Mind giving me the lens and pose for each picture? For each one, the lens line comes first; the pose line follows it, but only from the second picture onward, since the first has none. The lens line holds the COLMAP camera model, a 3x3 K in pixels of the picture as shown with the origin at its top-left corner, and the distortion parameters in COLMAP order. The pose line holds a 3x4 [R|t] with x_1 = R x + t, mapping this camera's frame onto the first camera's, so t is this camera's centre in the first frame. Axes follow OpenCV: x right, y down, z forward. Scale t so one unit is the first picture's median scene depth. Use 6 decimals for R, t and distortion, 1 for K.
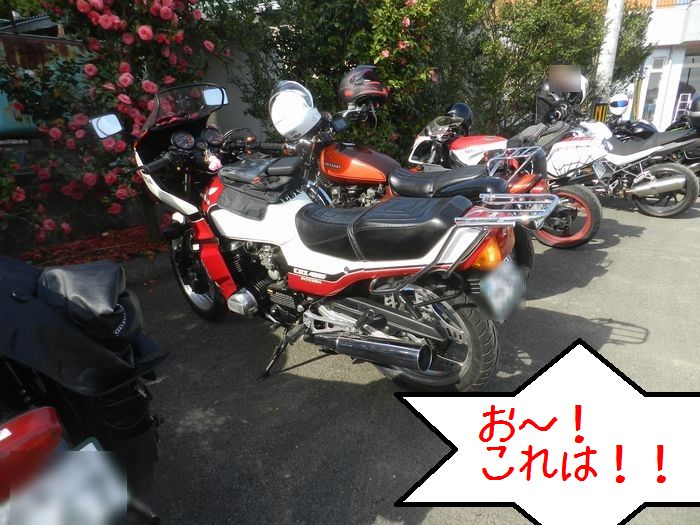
lens RADIAL K [[440.6, 0, 350.0], [0, 440.6, 262.5], [0, 0, 1]] dist [0.003175, 0.001185]
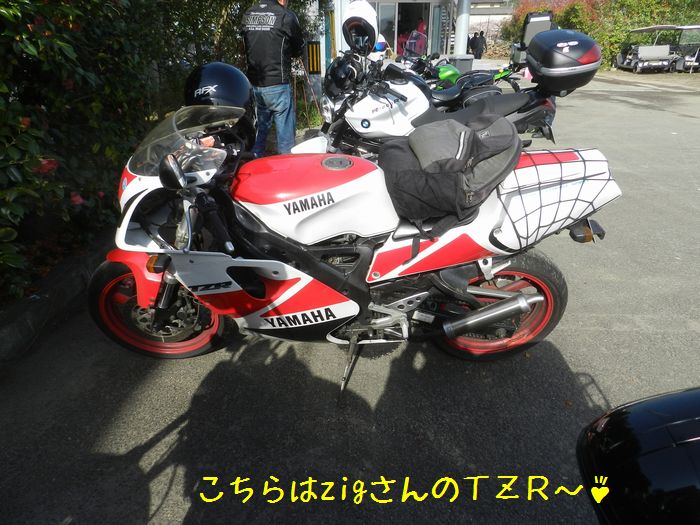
lens RADIAL K [[440.6, 0, 350.0], [0, 440.6, 262.5], [0, 0, 1]] dist [0.003175, 0.001185]
pose [[0.791927, -0.271719, 0.546828, 0.085786], [0.199057, 0.961494, 0.189489, -0.249251], [-0.577260, -0.041211, 0.815520, 0.623314]]
